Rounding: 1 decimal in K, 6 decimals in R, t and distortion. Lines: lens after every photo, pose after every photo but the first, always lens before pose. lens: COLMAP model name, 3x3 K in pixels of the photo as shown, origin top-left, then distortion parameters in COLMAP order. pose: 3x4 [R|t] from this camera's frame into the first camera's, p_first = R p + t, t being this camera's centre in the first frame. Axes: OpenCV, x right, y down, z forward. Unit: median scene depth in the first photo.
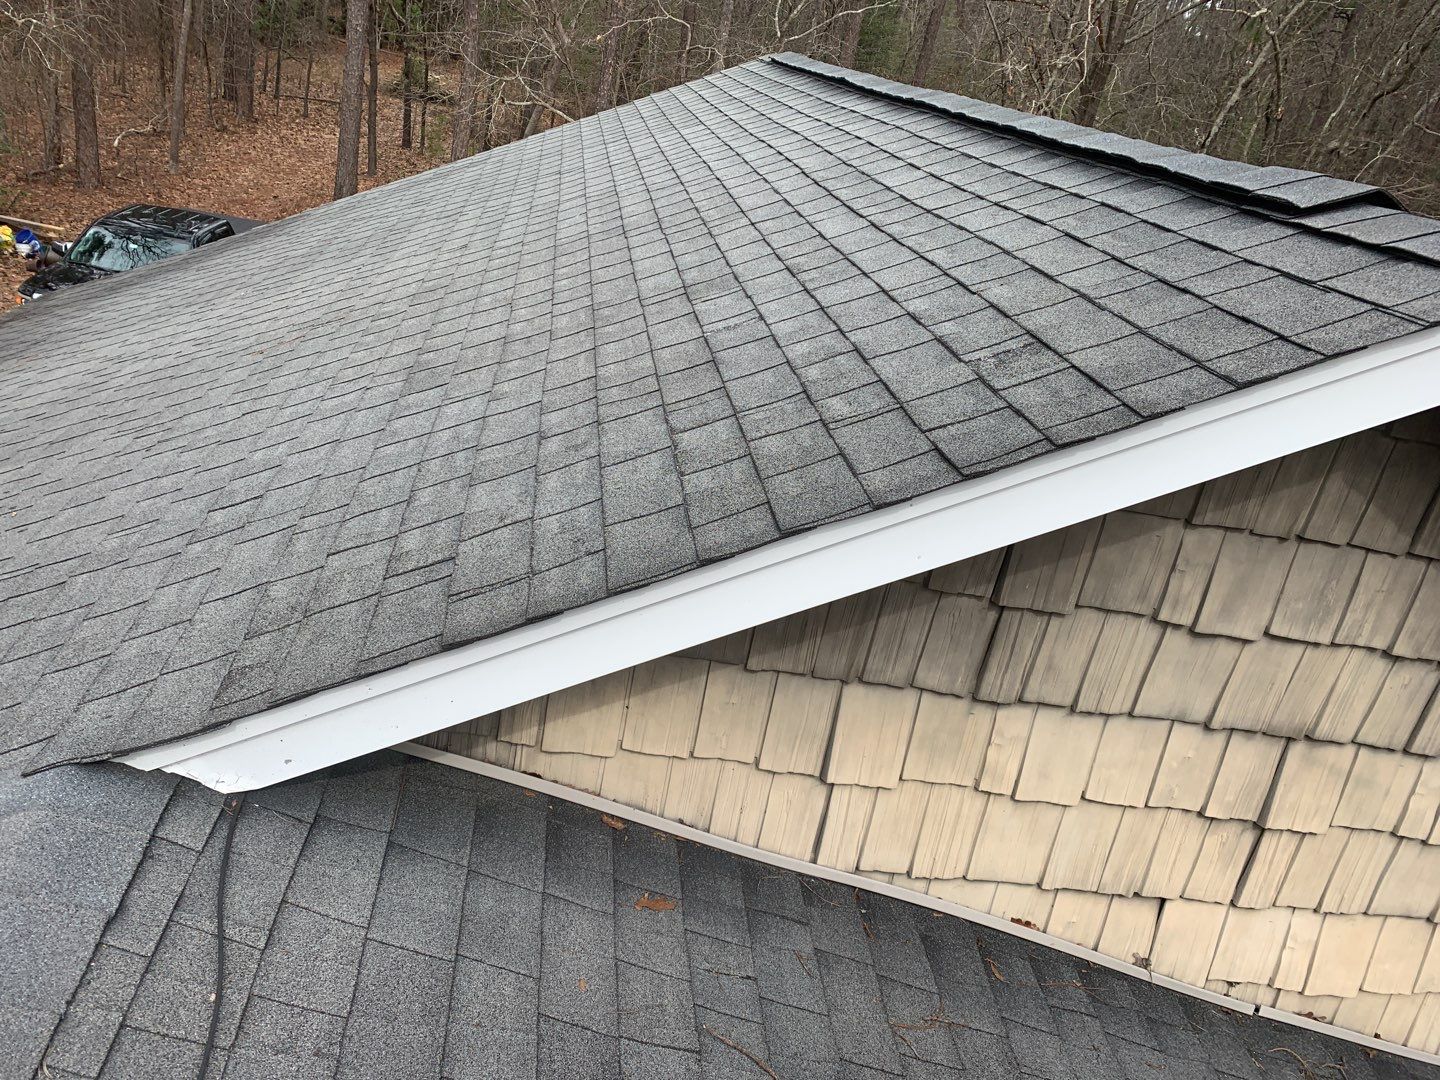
lens RADIAL K [[1083.7, 0, 692.4], [0, 1083.7, 544.4], [0, 0, 1]] dist [0.009493, -0.011789]
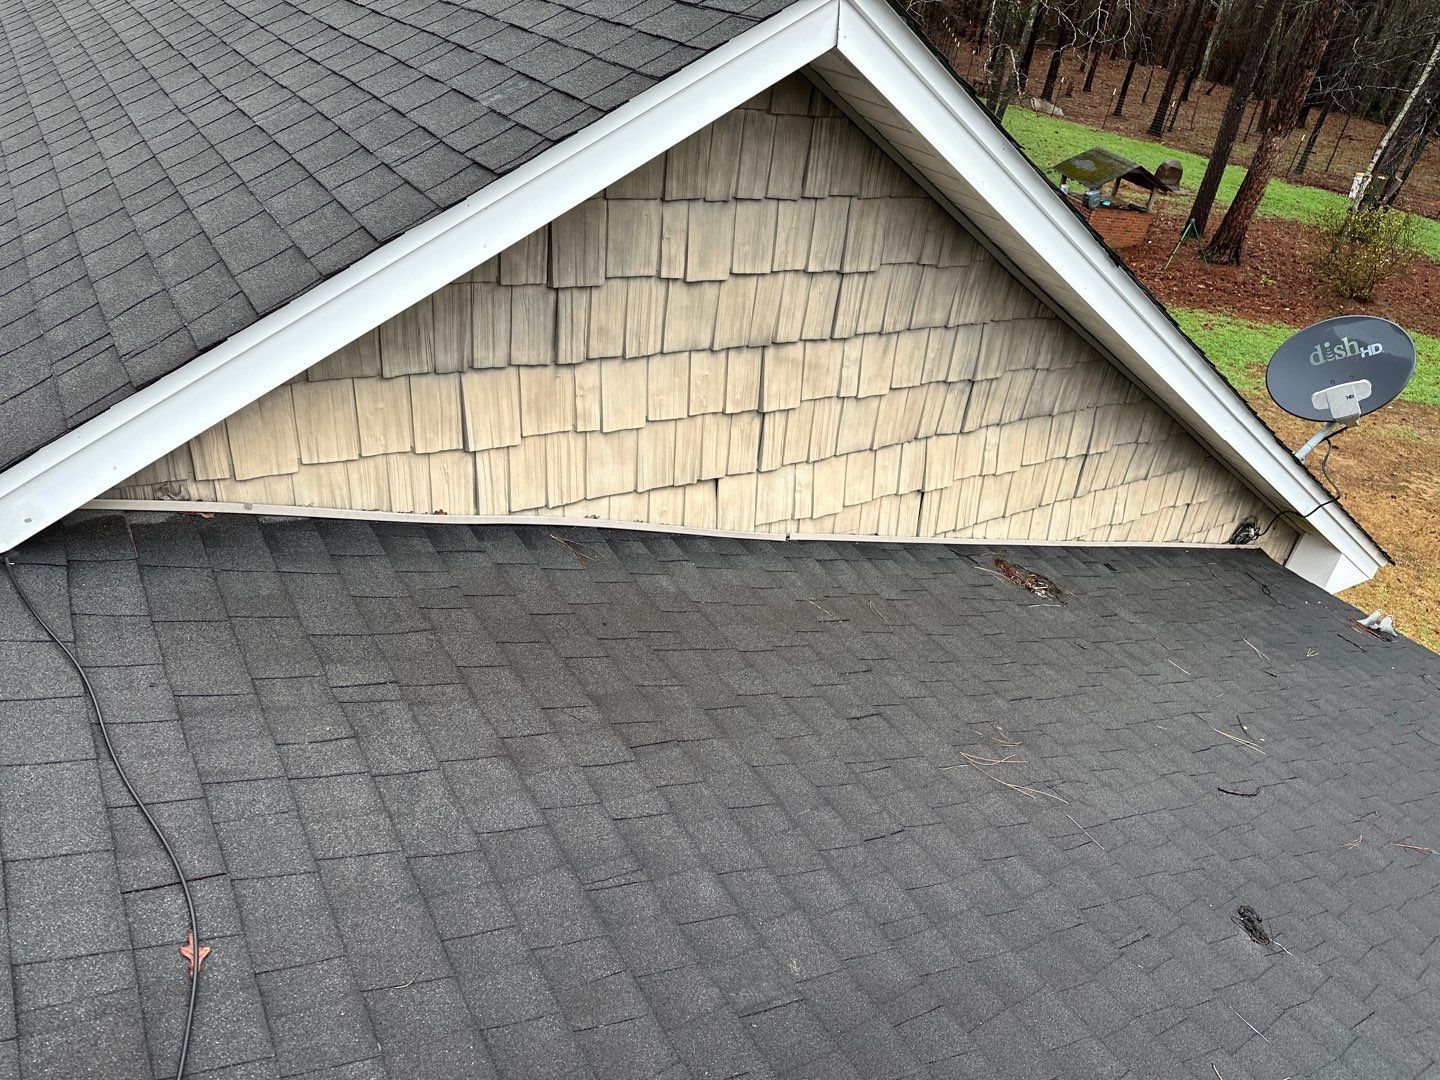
lens RADIAL K [[992.4, 0, 713.9], [0, 992.4, 563.1], [0, 0, 1]] dist [0.058214, -0.071429]
pose [[0.891903, -0.297618, 0.340490, -0.068694], [0.226523, 0.945670, 0.233228, 0.130018], [-0.391404, -0.130888, 0.910863, -0.268997]]
